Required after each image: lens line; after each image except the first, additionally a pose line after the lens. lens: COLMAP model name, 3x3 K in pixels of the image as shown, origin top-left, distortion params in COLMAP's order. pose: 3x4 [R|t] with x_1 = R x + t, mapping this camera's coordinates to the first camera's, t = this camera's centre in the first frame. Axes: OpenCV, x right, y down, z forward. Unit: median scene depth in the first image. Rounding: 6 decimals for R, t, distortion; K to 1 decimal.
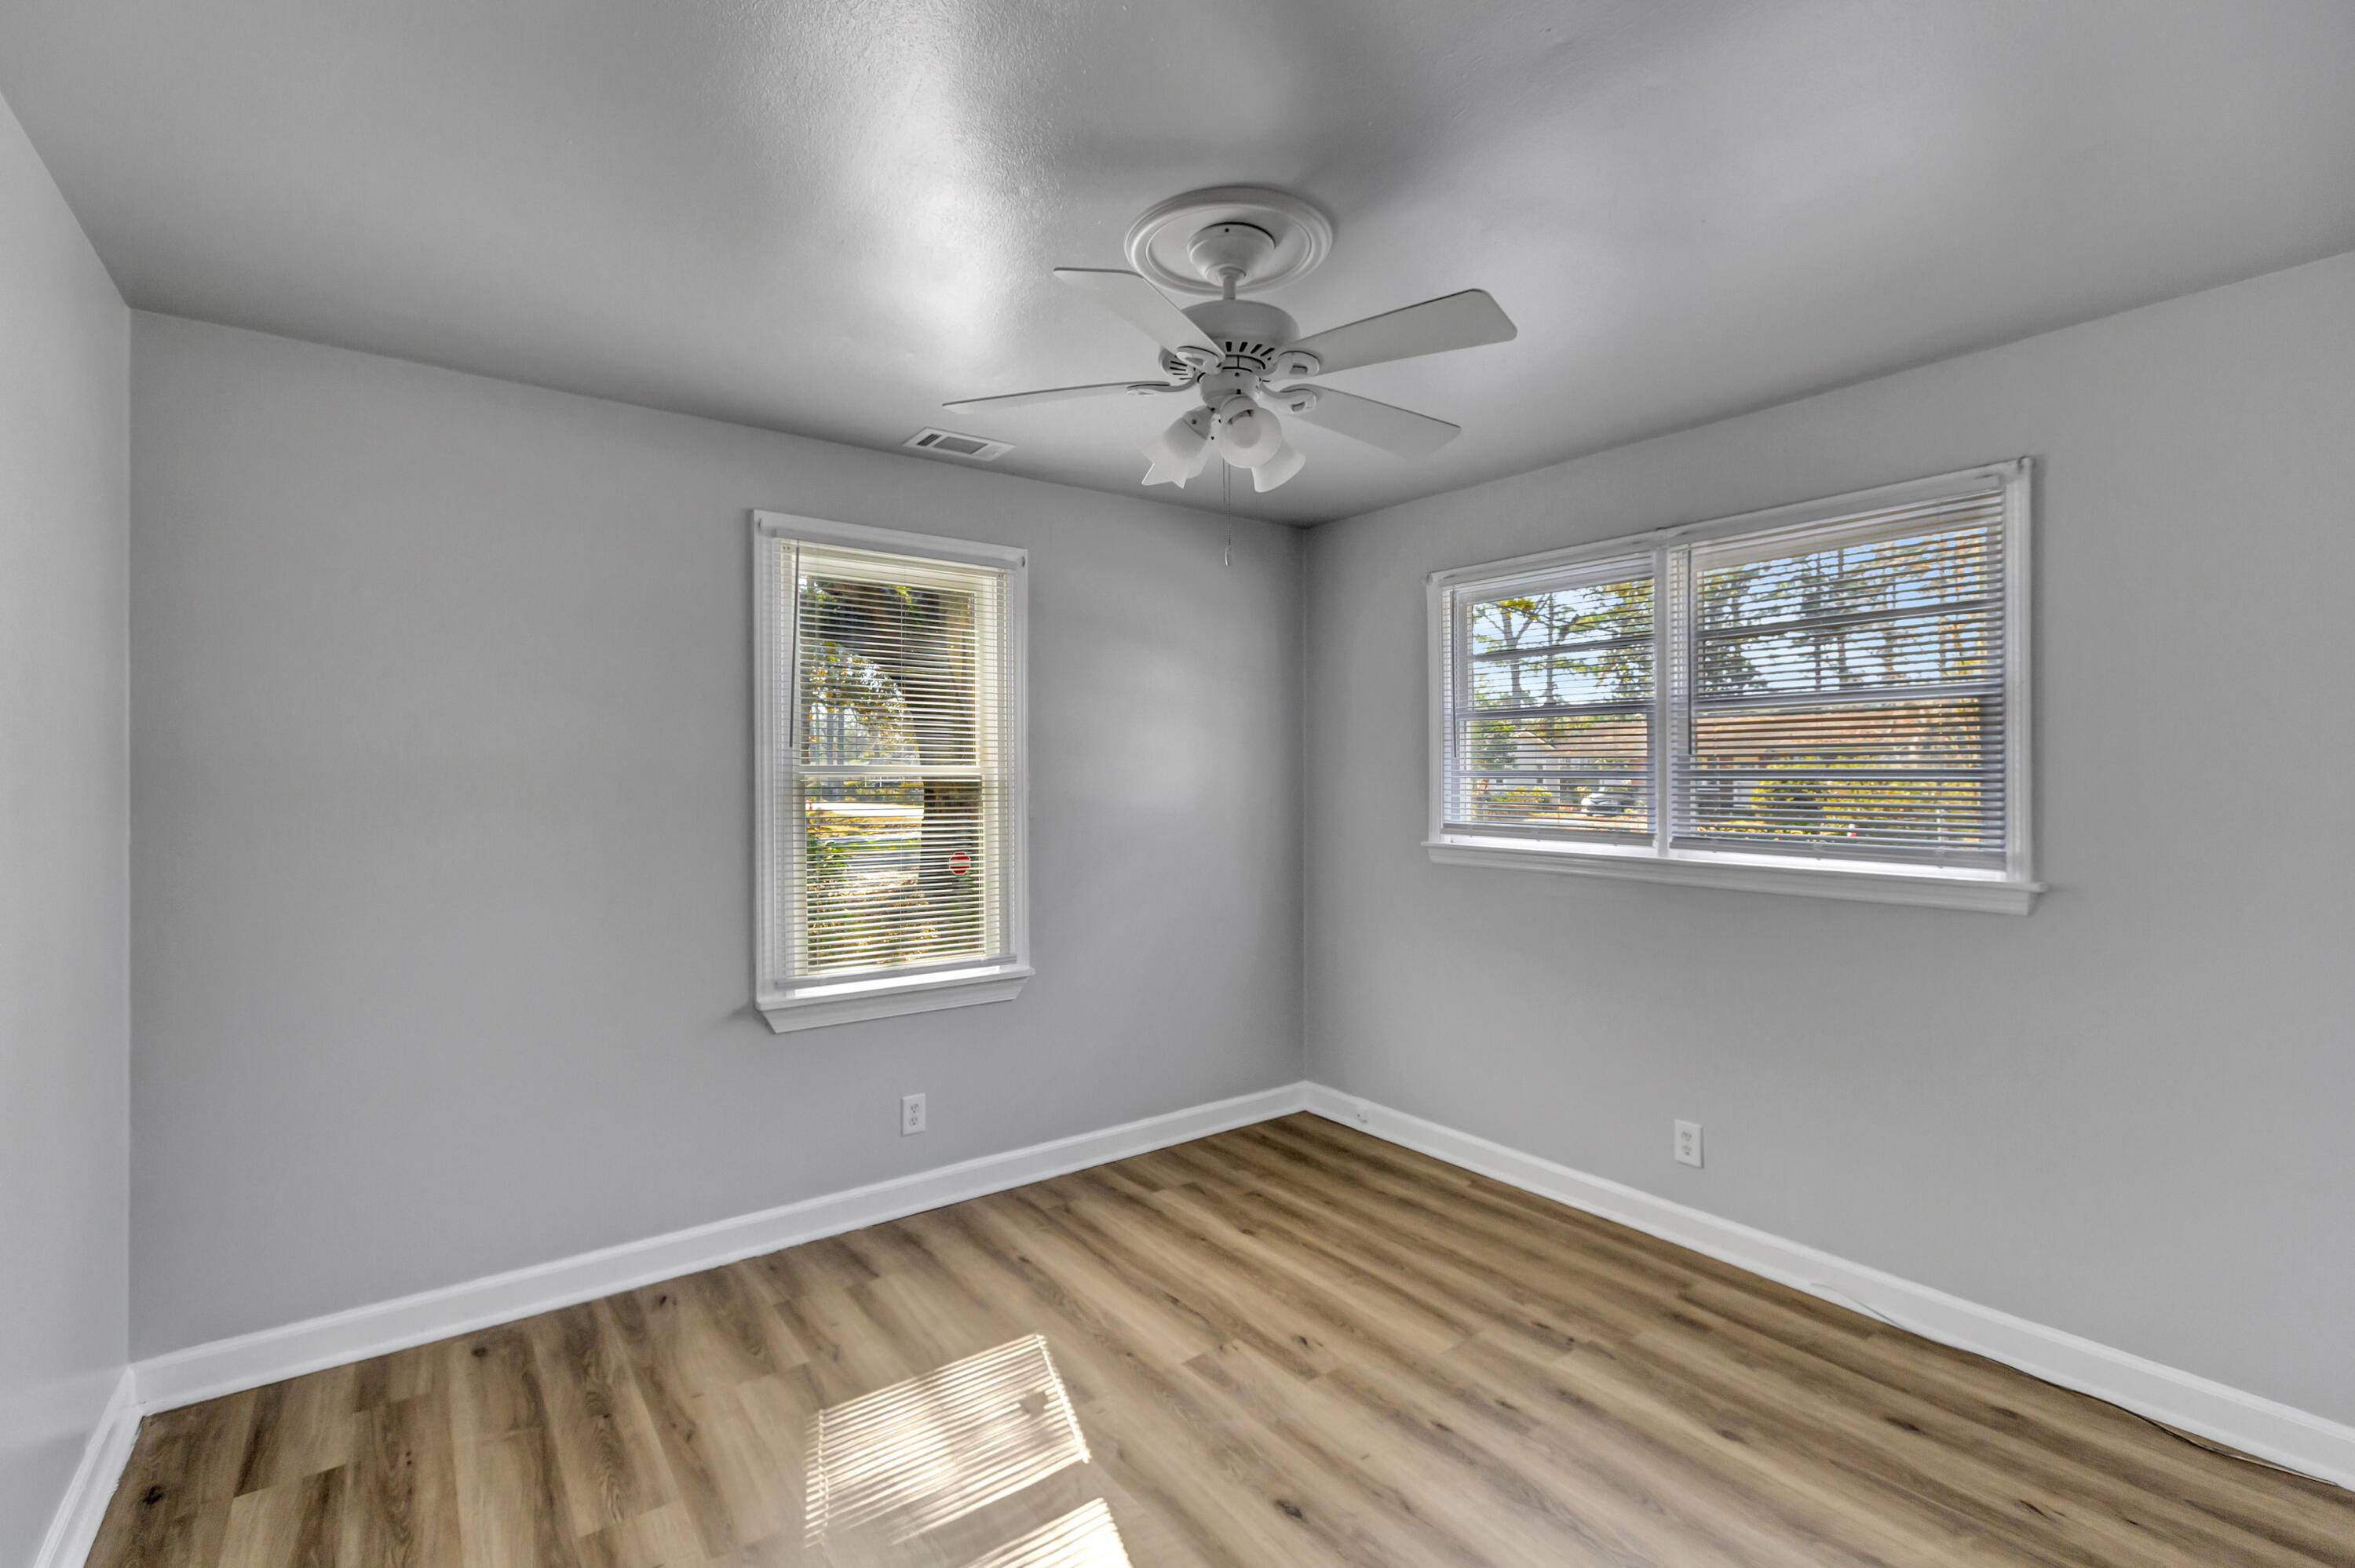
lens RADIAL K [[1059.4, 0, 1171.8], [0, 1059.4, 768.3], [0, 0, 1]] dist [0.002803, -0.001458]
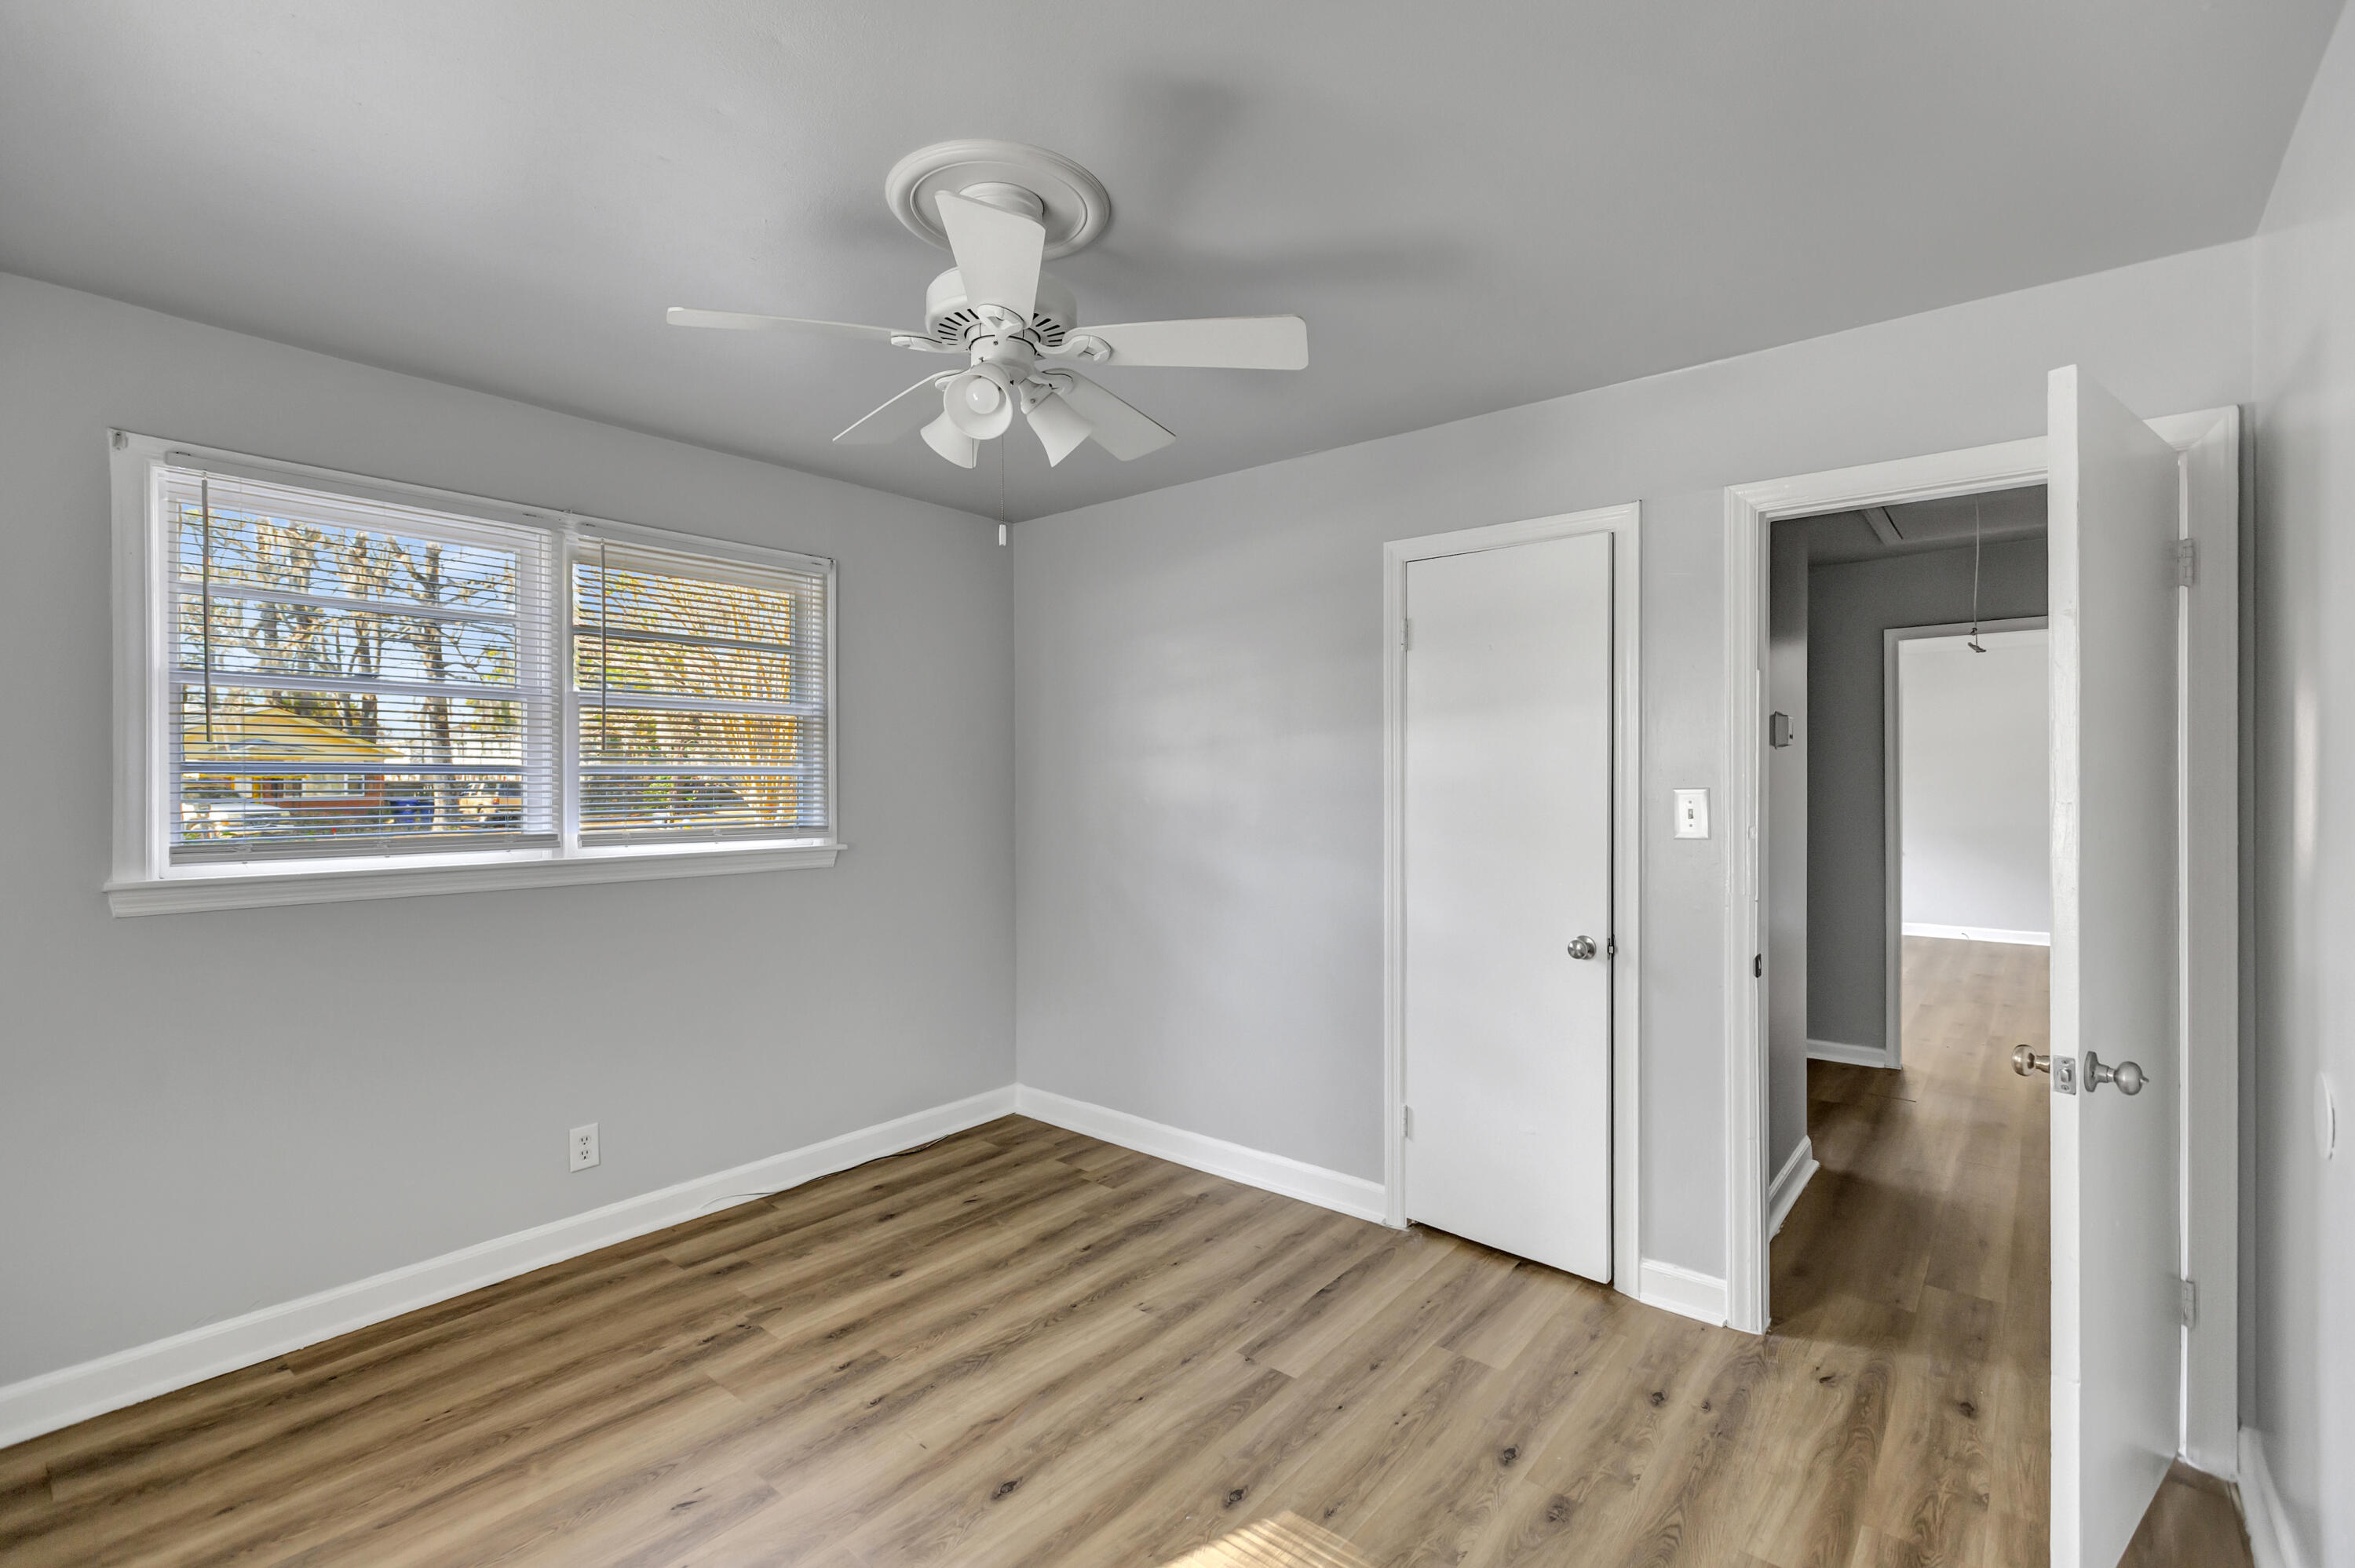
lens RADIAL K [[1059.4, 0, 1176.9], [0, 1059.4, 779.3], [0, 0, 1]] dist [0.002803, -0.001458]
pose [[-0.251753, -0.001173, 0.967791, -0.719148], [-0.006802, 0.999977, -0.000558, 0.013143], [-0.967768, -0.006723, -0.251756, 0.866491]]
